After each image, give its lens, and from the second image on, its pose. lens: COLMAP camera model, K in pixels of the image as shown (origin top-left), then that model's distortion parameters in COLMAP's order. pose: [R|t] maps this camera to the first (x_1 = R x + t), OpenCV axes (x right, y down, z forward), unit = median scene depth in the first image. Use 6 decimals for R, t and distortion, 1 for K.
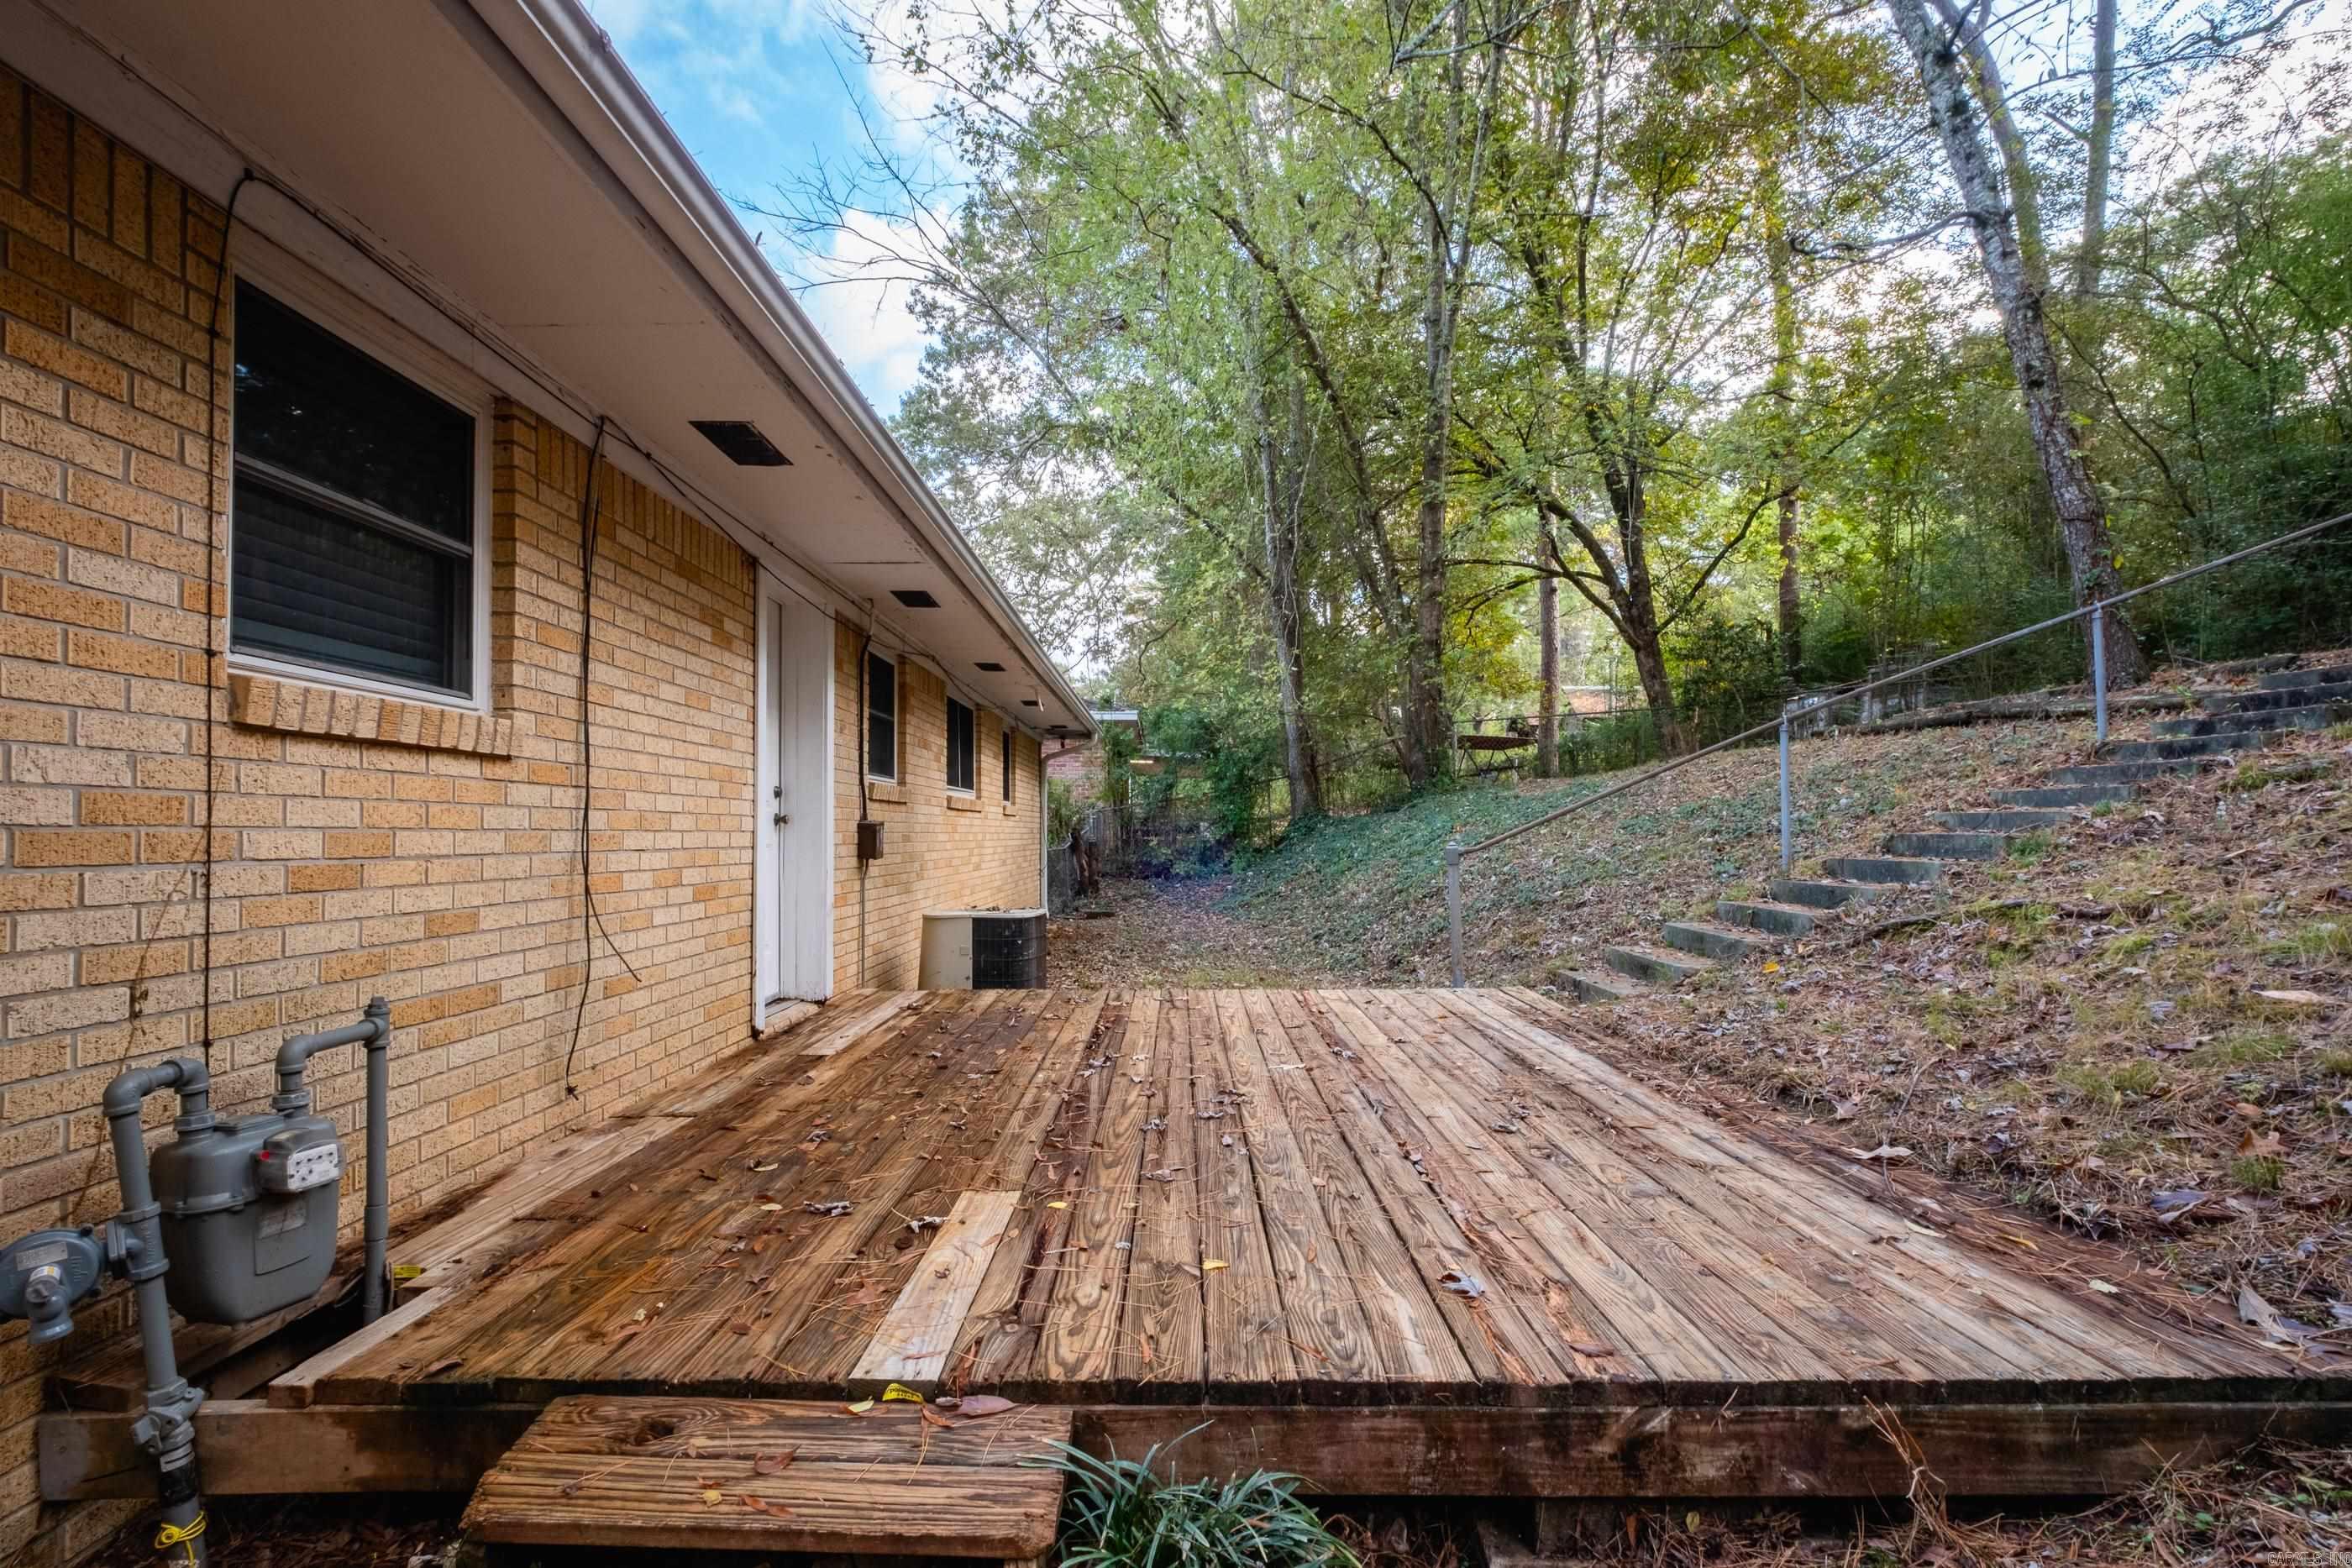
lens RADIAL K [[1079.5, 0, 1177.5], [0, 1079.5, 810.7], [0, 0, 1]] dist [0.001229, -0.000315]
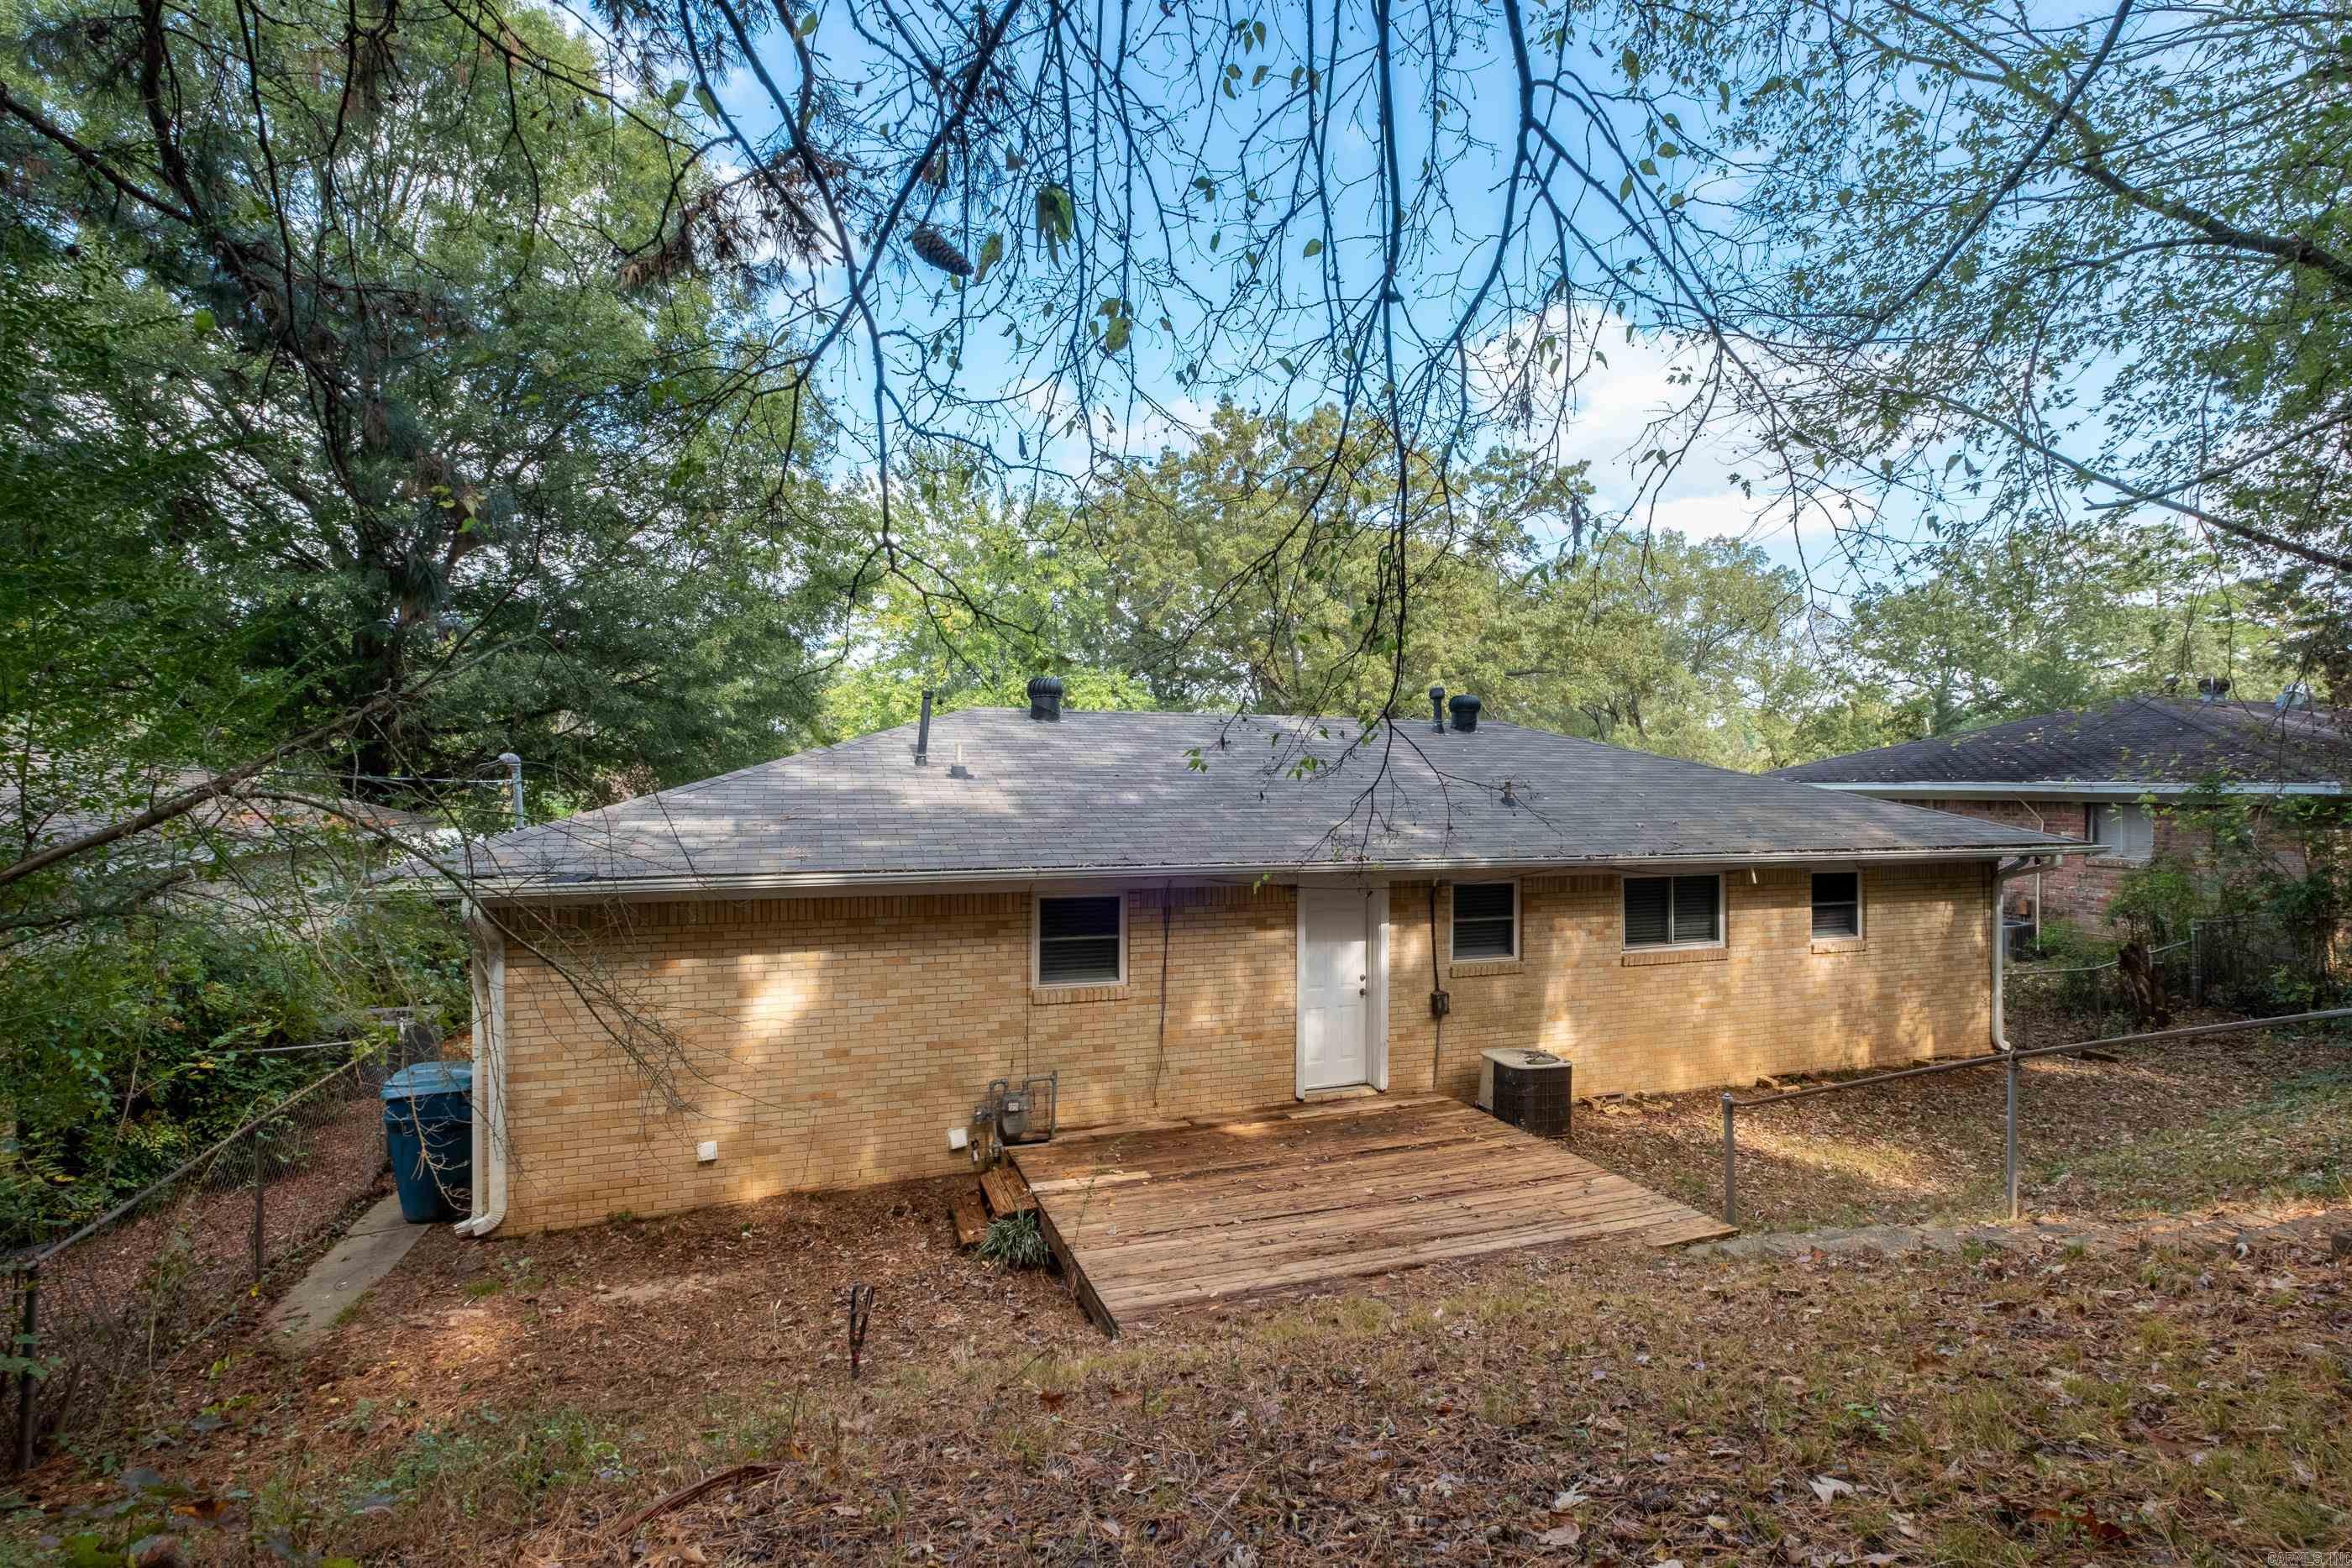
lens RADIAL K [[1081.4, 0, 1176.0], [0, 1081.4, 784.0], [0, 0, 1]] dist [0.001480, -0.000071]
pose [[0.346092, -0.008501, -0.938162, 2.927843], [0.017192, 0.999849, -0.002718, -0.798235], [0.938043, -0.015189, 0.346185, 0.009150]]
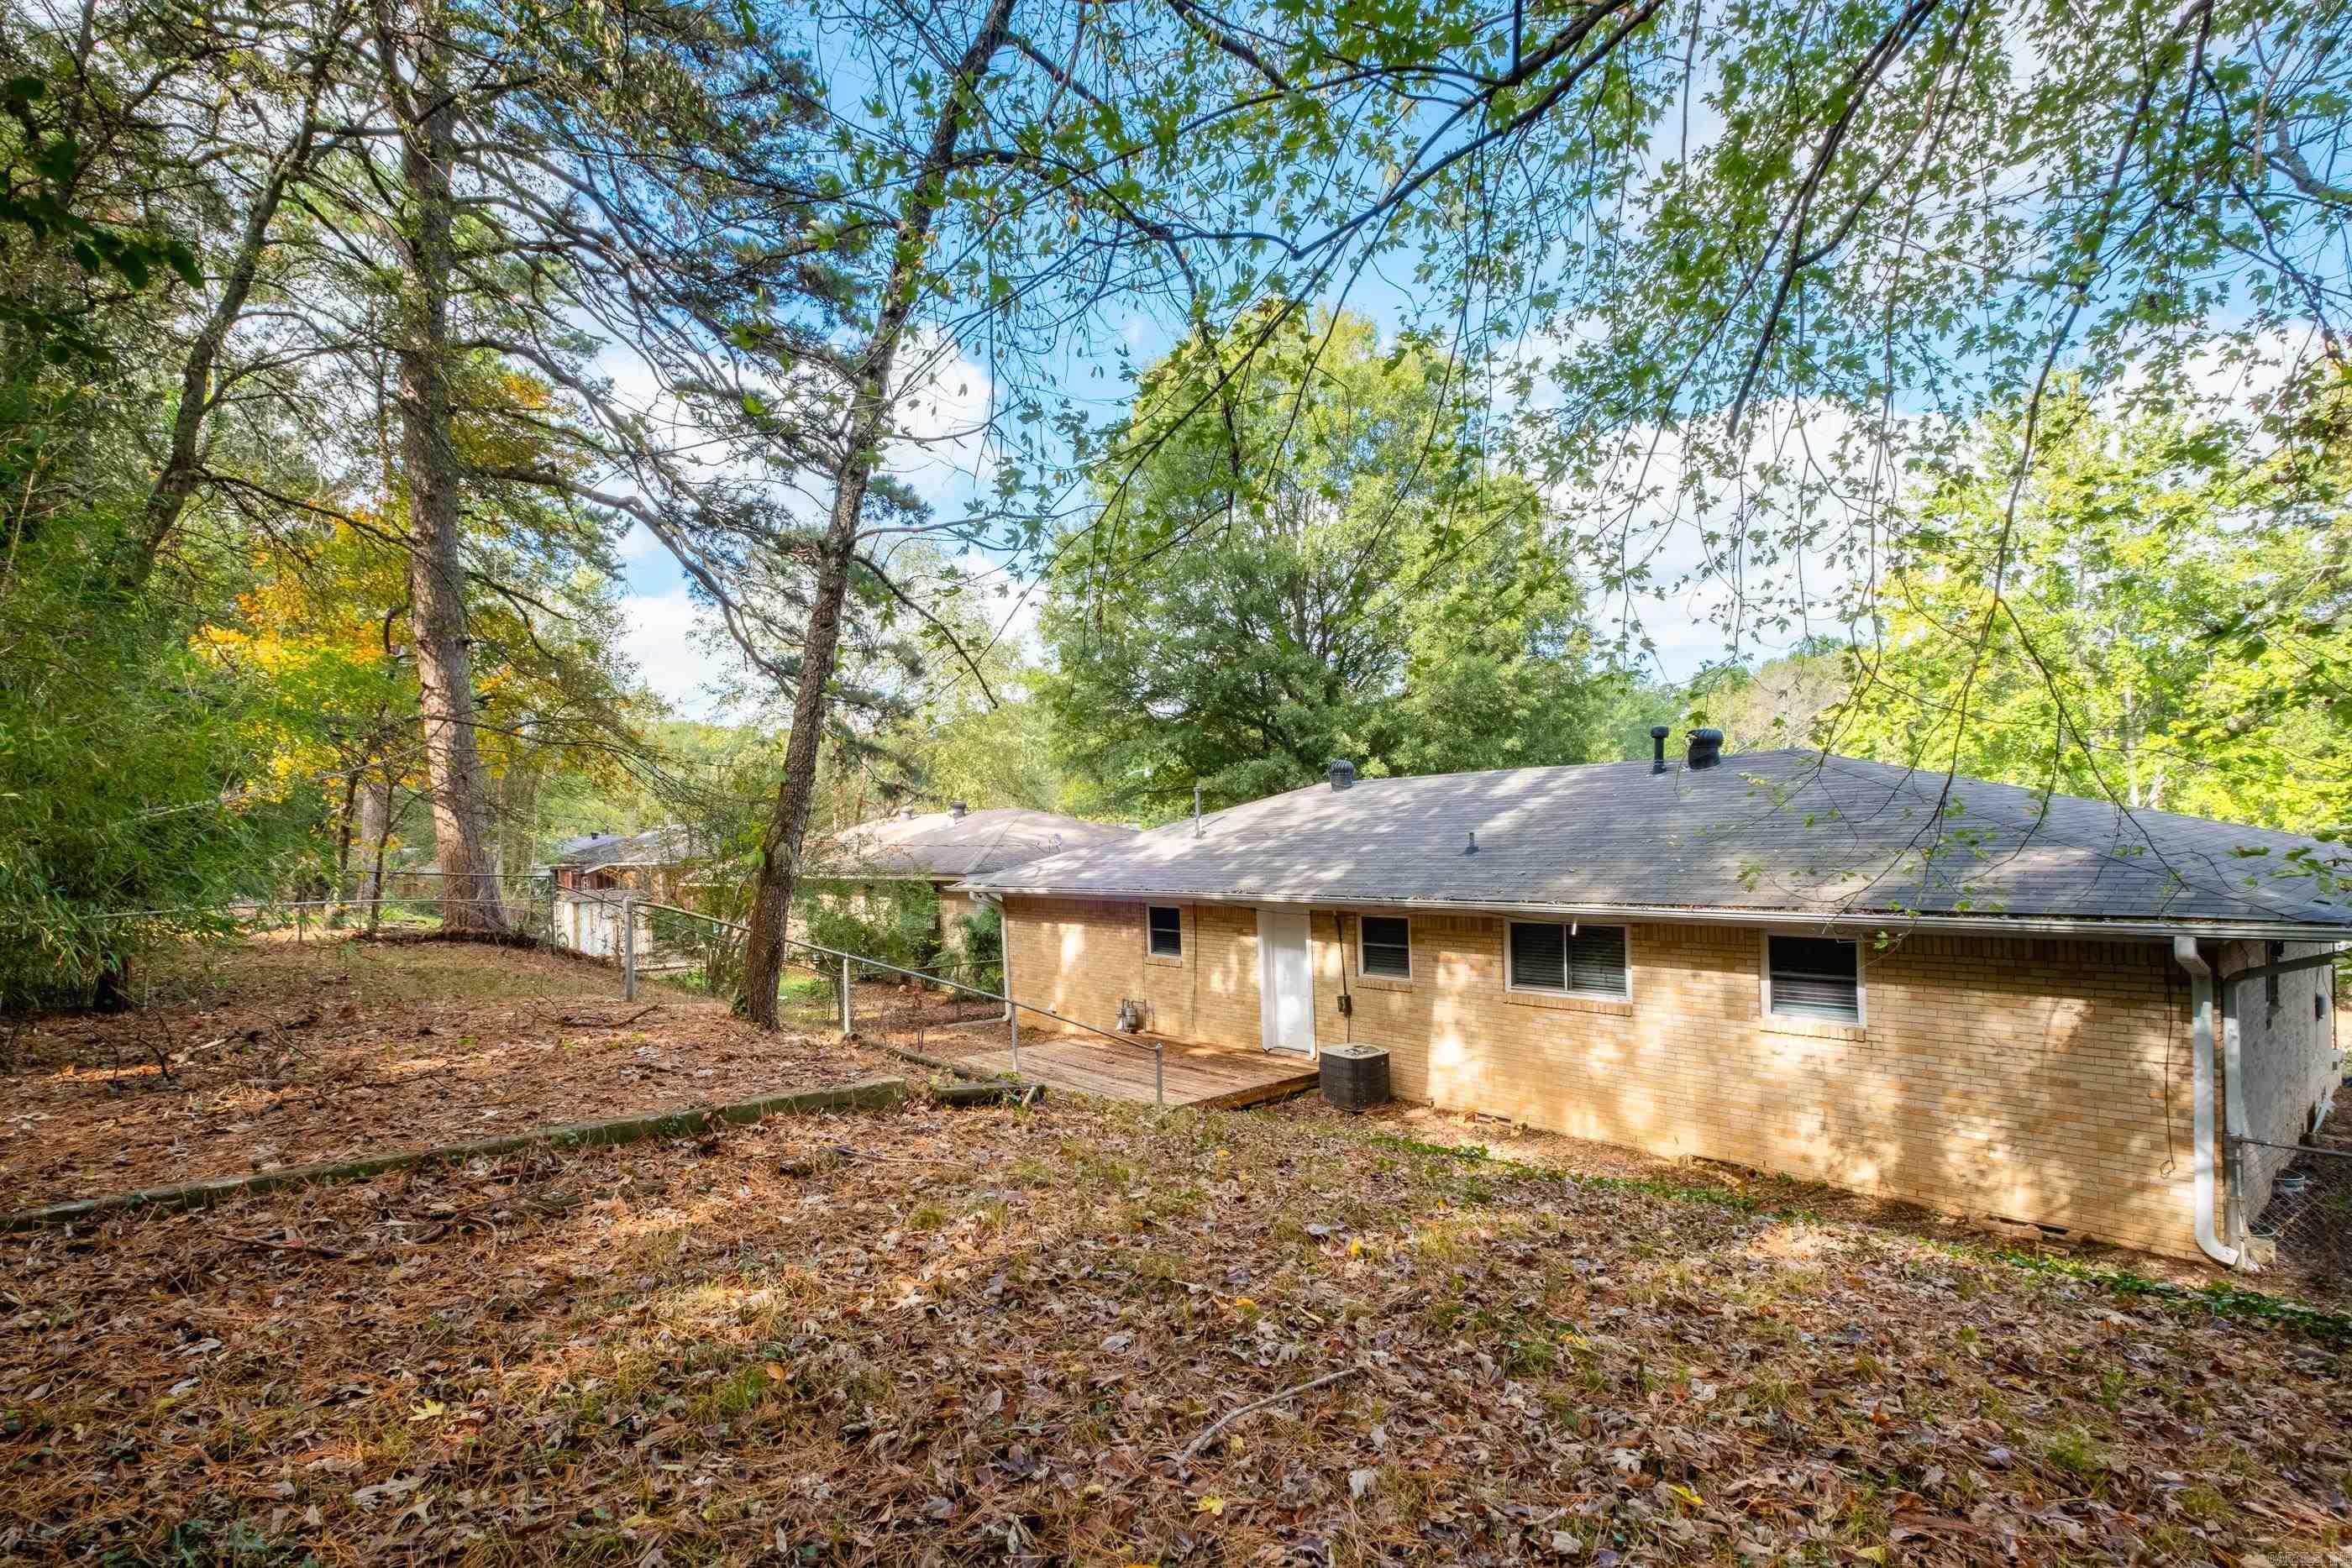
lens RADIAL K [[1116.3, 0, 1081.8], [0, 1116.3, 821.9], [0, 0, 1]] dist [-0.002326, -0.000008]
pose [[-0.778002, 0.023836, -0.627809, 4.025334], [0.047905, 0.998622, -0.021452, -0.826384], [0.626432, -0.046765, -0.778072, 6.117645]]
